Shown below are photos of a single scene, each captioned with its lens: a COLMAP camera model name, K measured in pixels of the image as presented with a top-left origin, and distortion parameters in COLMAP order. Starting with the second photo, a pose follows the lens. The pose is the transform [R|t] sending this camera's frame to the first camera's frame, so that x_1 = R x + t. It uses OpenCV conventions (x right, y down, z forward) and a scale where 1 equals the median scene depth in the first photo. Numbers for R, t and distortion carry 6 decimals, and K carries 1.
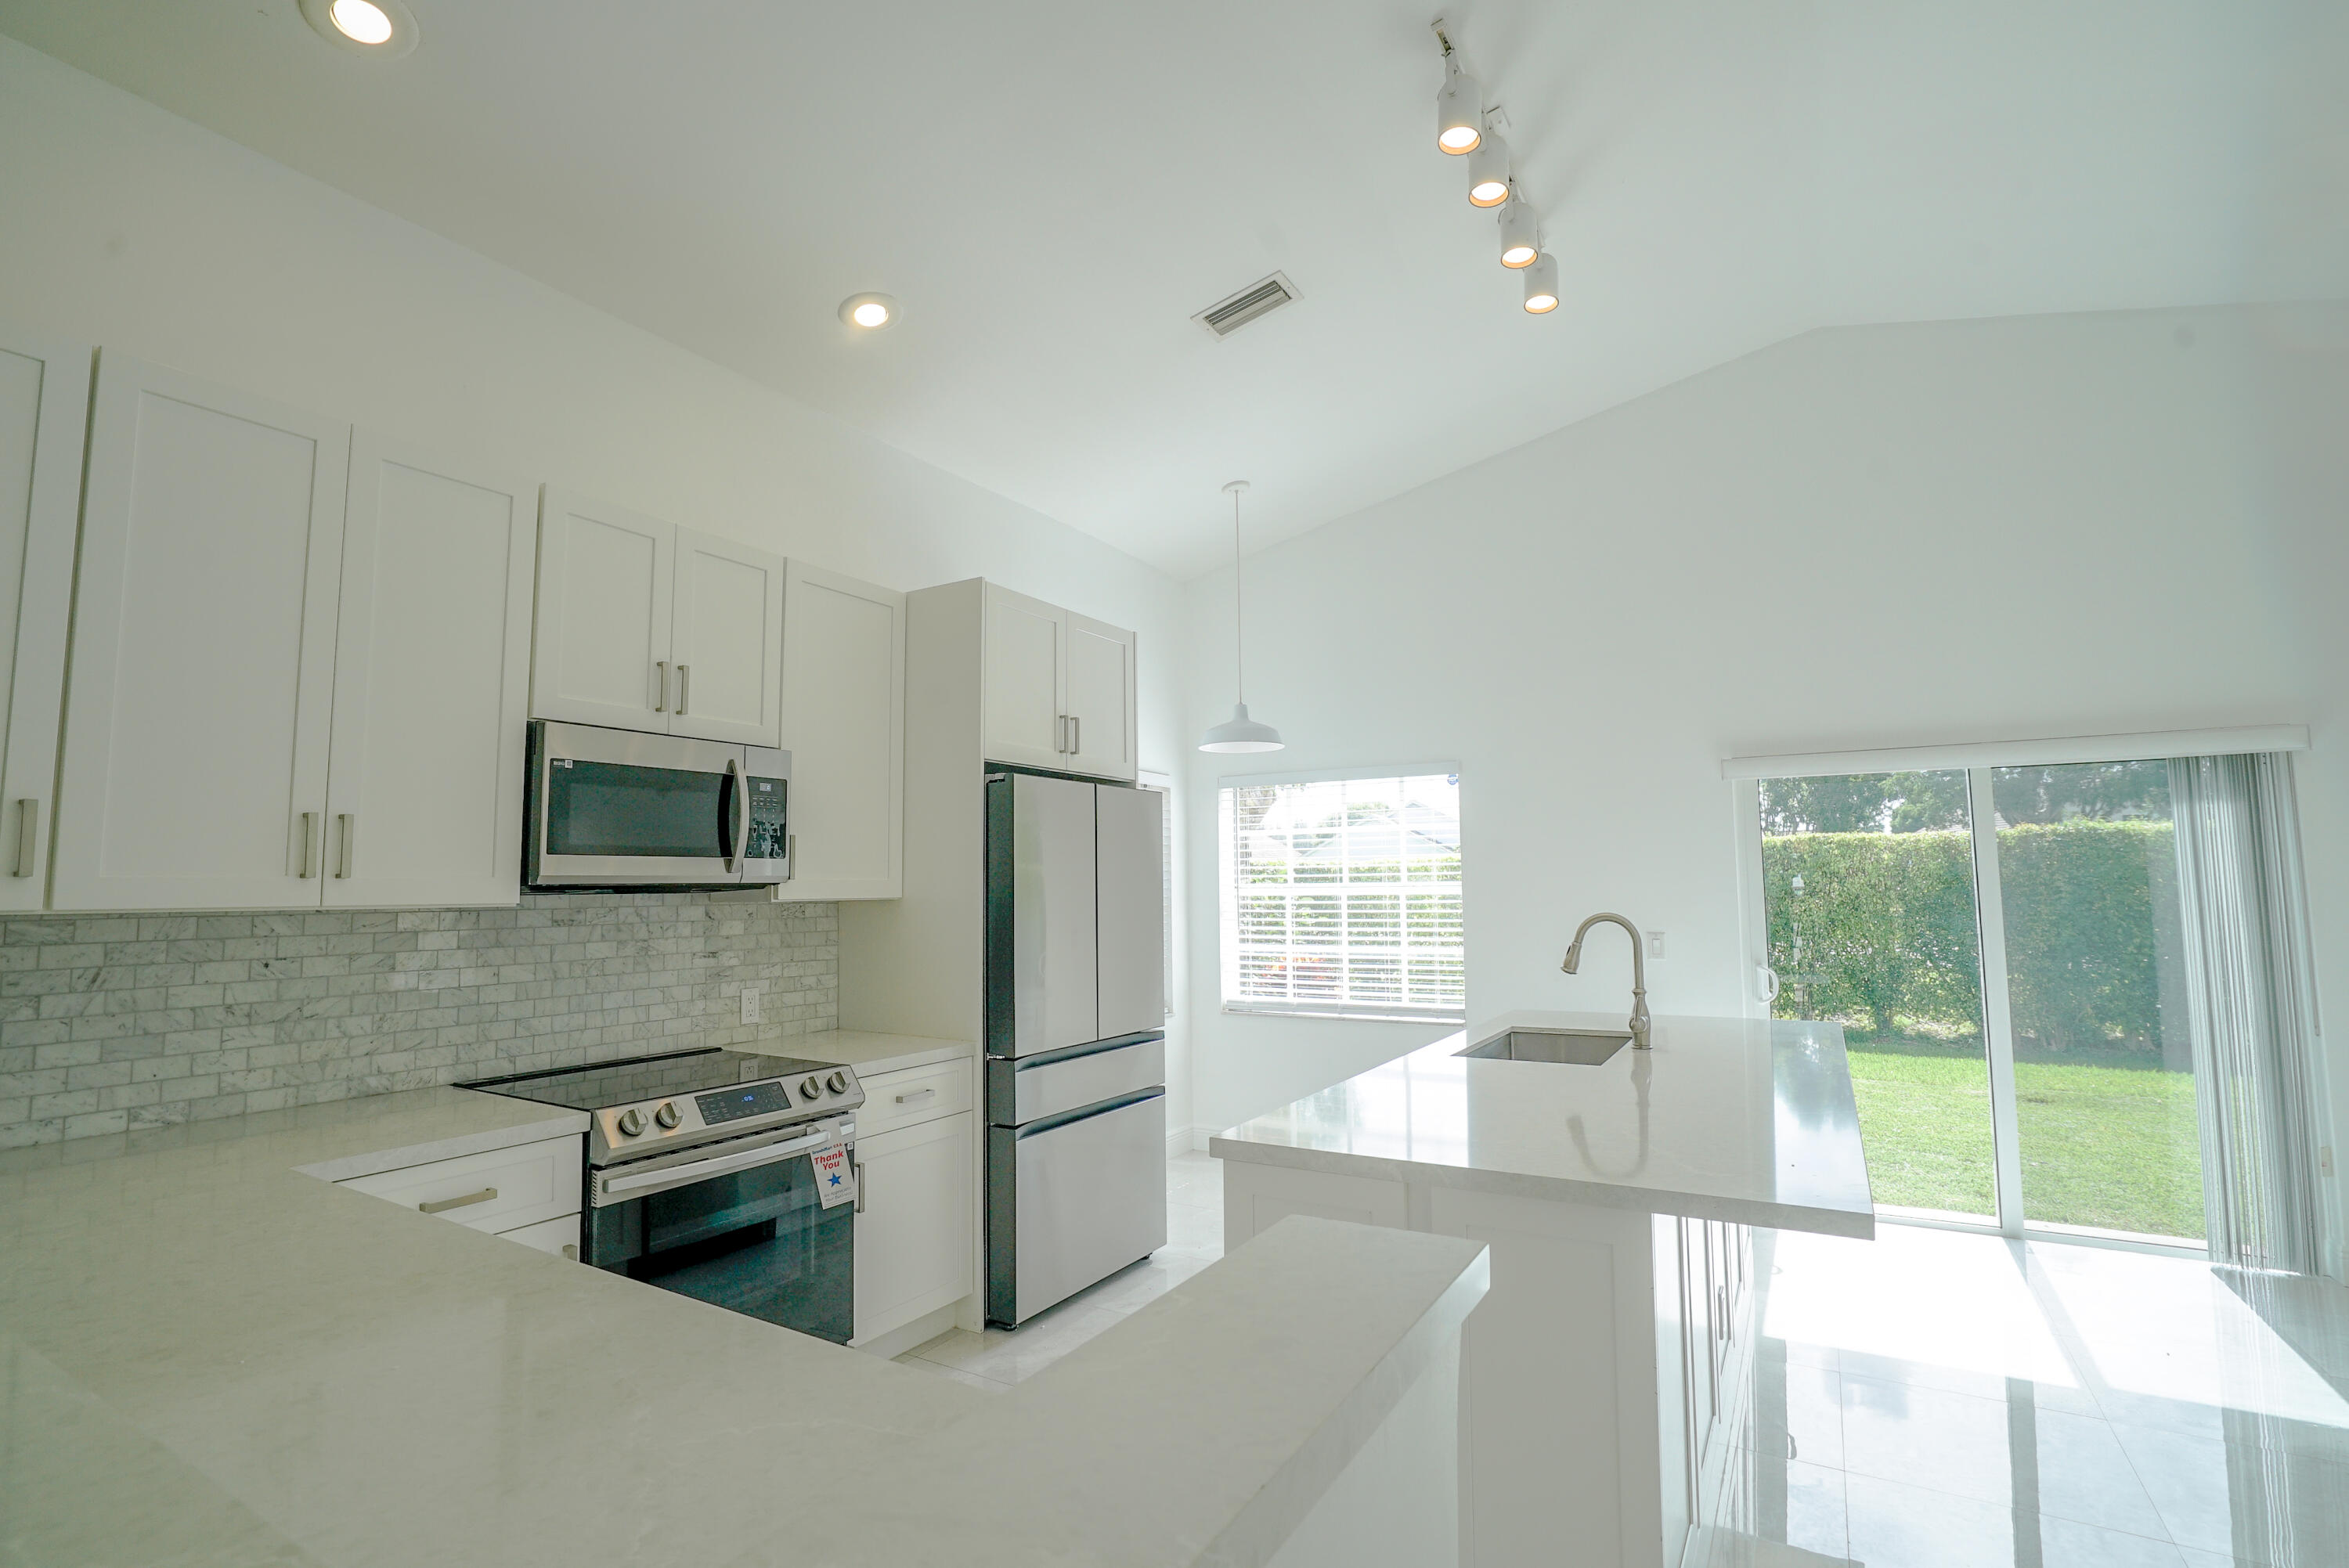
lens RADIAL K [[1095.6, 0, 1174.5], [0, 1095.6, 784.0], [0, 0, 1]] dist [-0.066085, 0.027475]
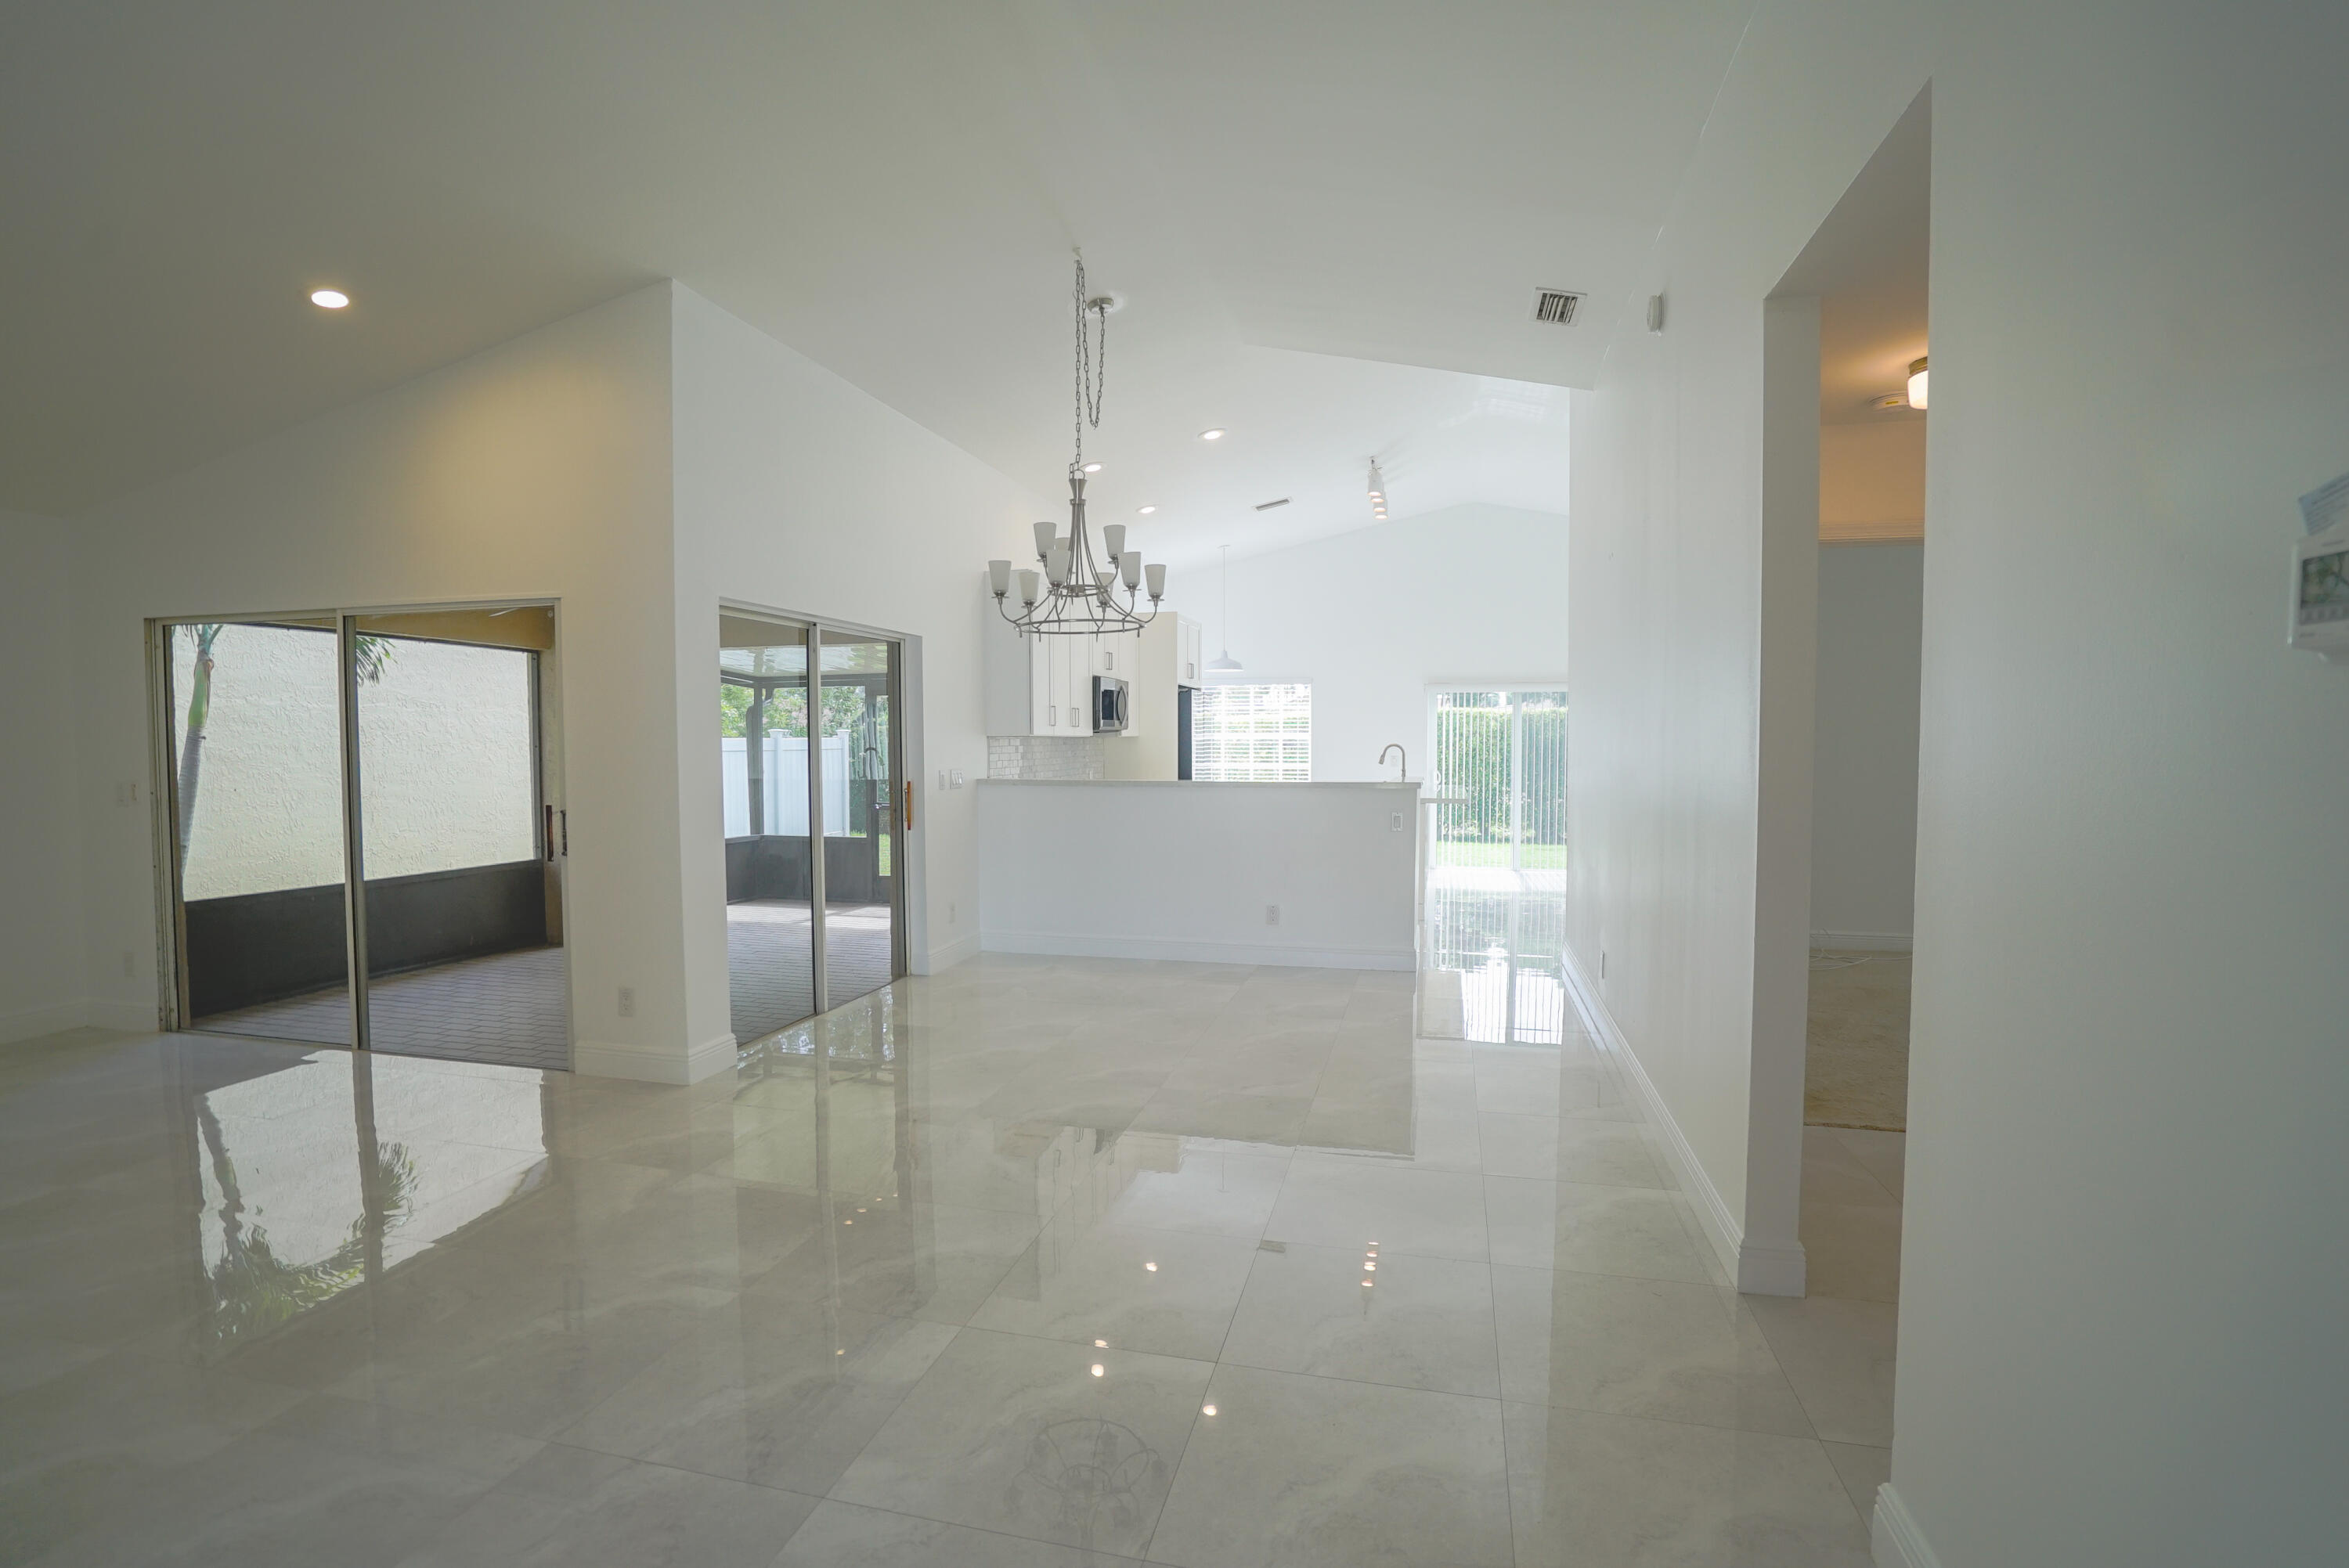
lens RADIAL K [[1095.6, 0, 1174.5], [0, 1095.6, 784.0], [0, 0, 1]] dist [-0.066085, 0.027475]
pose [[0.956641, -0.002991, 0.291255, -1.238965], [-0.035904, 0.991111, 0.128105, -0.157313], [-0.289049, -0.133007, 0.948029, -1.982810]]
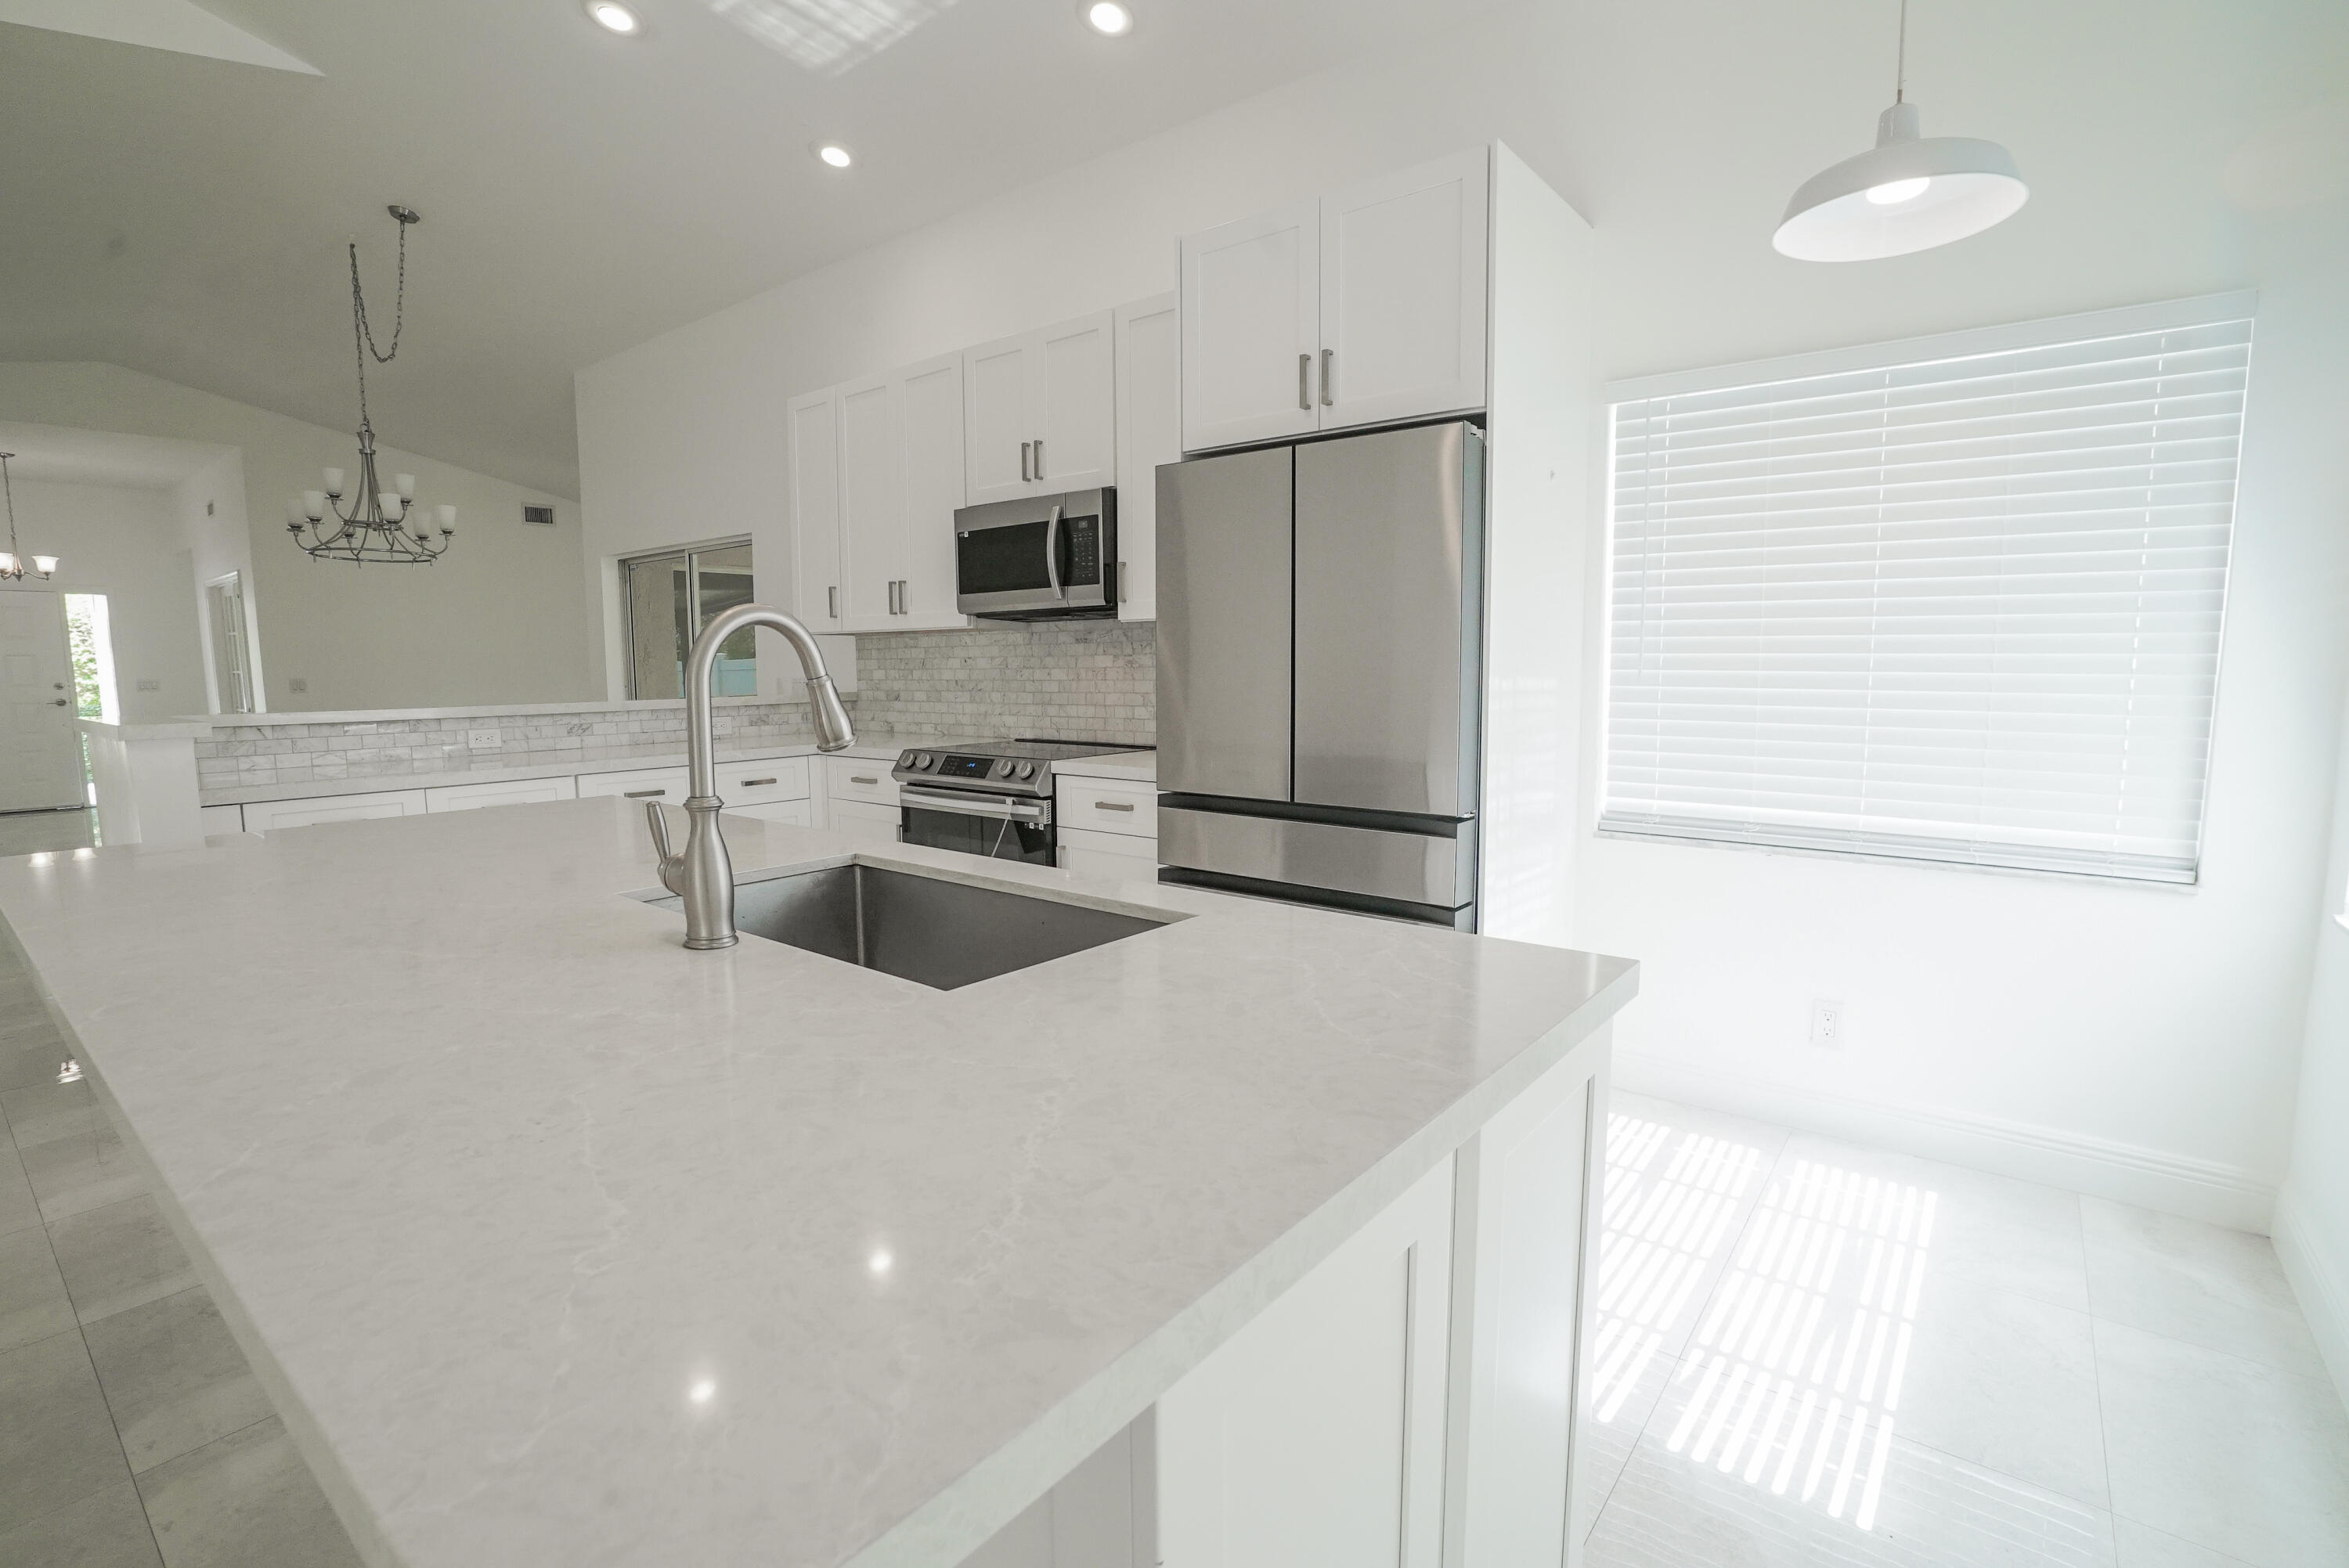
lens RADIAL K [[1089.2, 0, 1174.5], [0, 1089.2, 784.0], [0, 0, 1]] dist [-0.067344, 0.030744]
pose [[-0.131002, 0.122355, -0.983803, 0.898687], [0.098933, 0.989015, 0.109829, 0.181221], [0.986433, -0.082942, -0.141667, 1.389634]]
